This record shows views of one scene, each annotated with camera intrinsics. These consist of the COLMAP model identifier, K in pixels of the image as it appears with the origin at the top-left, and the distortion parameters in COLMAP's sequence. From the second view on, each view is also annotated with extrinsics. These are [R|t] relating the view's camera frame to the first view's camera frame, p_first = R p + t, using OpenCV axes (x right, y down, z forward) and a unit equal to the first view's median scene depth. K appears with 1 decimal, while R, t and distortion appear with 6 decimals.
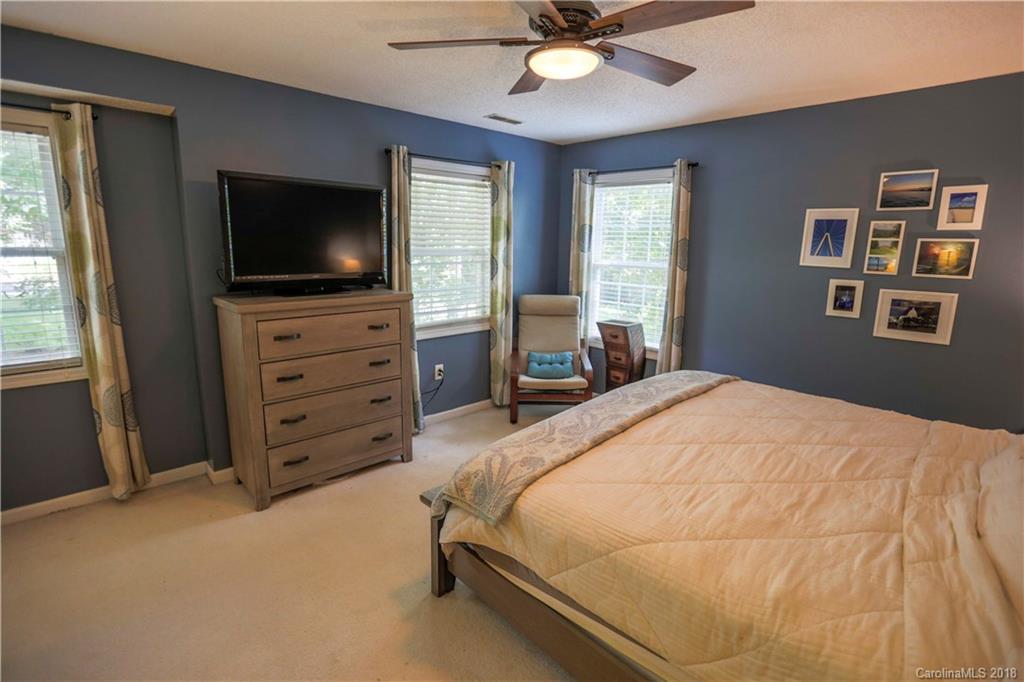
lens RADIAL K [[493.5, 0, 507.1], [0, 493.5, 340.5], [0, 0, 1]] dist [-0.042102, 0.009566]
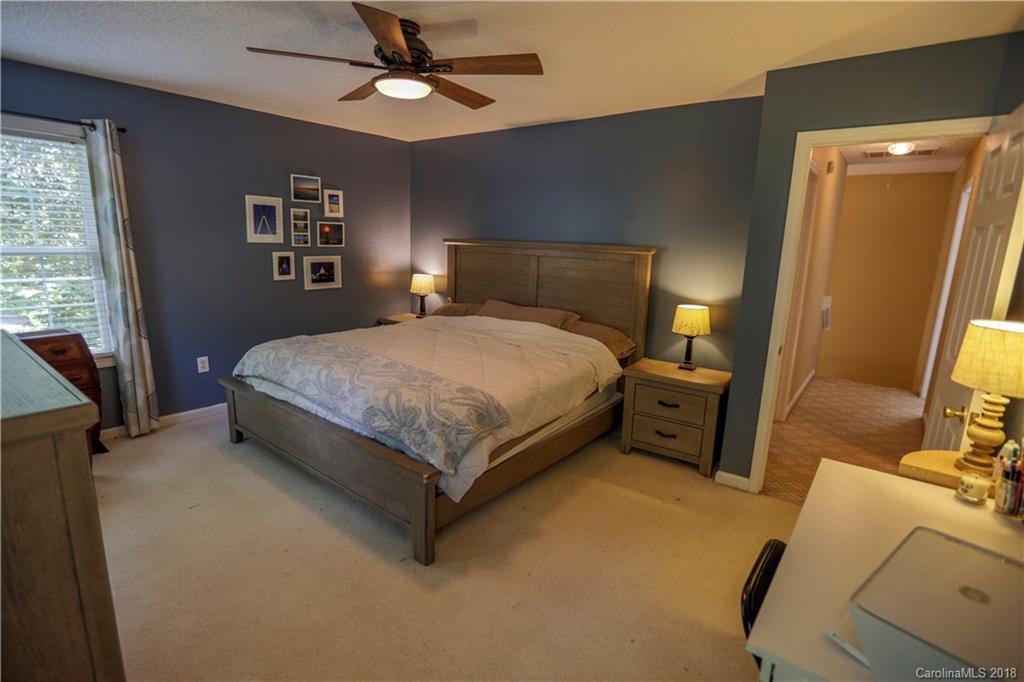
lens RADIAL K [[493.5, 0, 510.2], [0, 493.5, 340.0], [0, 0, 1]] dist [-0.042102, 0.009566]
pose [[-0.142851, -0.220201, 0.964938, -0.788931], [0.158633, 0.957239, 0.241929, -0.127255], [-0.976949, 0.187631, -0.101811, 0.610543]]
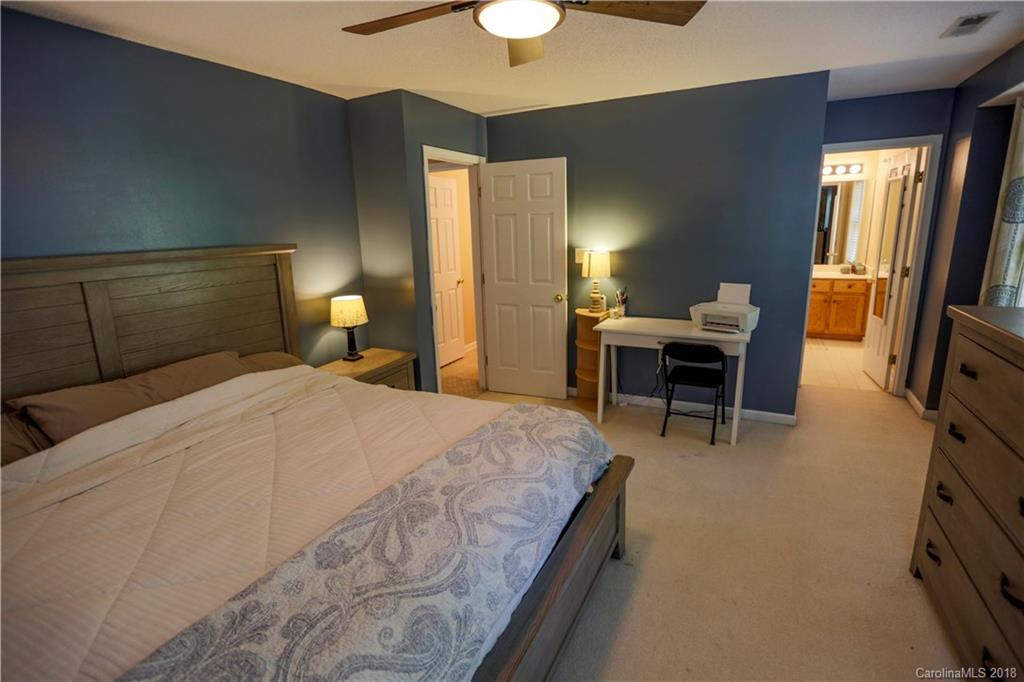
lens RADIAL K [[493.5, 0, 514.5], [0, 493.5, 339.2], [0, 0, 1]] dist [-0.042102, 0.009566]
pose [[-0.942101, 0.093635, -0.321992, 0.151127], [-0.042514, 0.919123, 0.391671, -0.220864], [0.332624, 0.382683, -0.861925, 1.139723]]
